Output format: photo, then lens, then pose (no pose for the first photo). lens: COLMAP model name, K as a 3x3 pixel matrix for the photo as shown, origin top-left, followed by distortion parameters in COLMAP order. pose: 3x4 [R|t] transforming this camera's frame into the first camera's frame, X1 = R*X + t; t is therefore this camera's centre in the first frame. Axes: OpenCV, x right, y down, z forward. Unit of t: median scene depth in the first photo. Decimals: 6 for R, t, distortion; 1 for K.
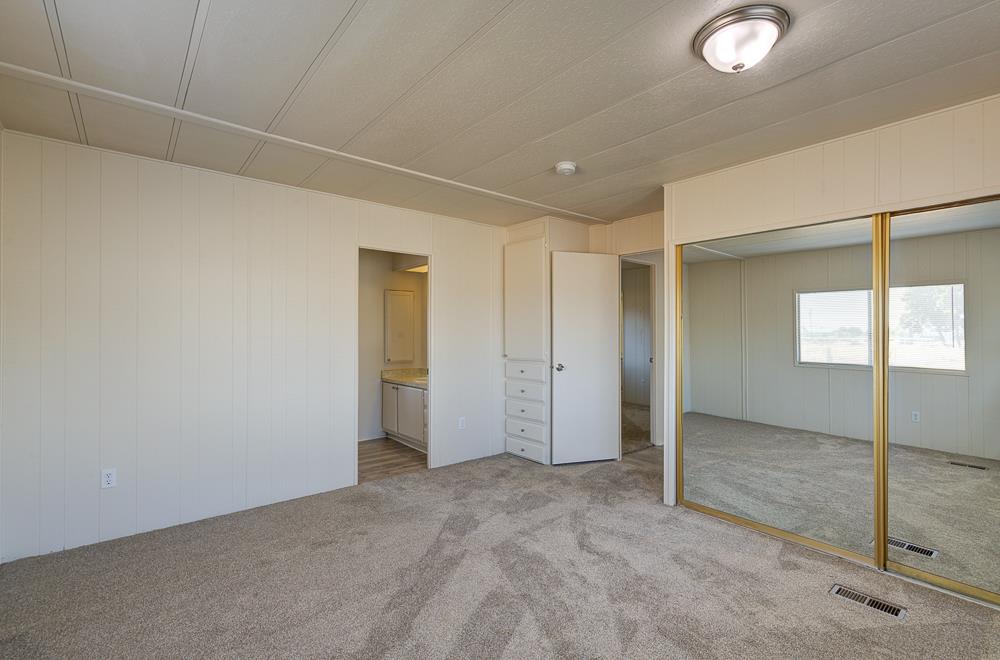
lens RADIAL K [[455.5, 0, 505.5], [0, 455.5, 318.0], [0, 0, 1]] dist [-0.001336, 0.000689]
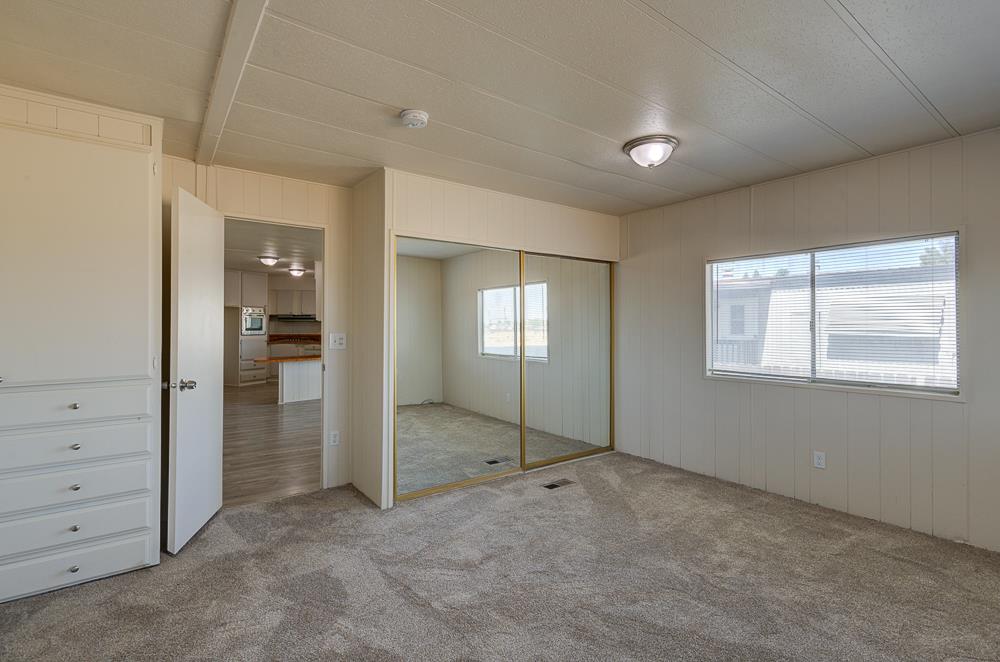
lens RADIAL K [[455.5, 0, 505.5], [0, 455.5, 319.0], [0, 0, 1]] dist [-0.001336, 0.000689]
pose [[0.057066, 0.012968, 0.998286, -0.573362], [-0.027264, 0.999563, -0.011426, 0.022204], [-0.997998, -0.026566, 0.057395, 0.706355]]
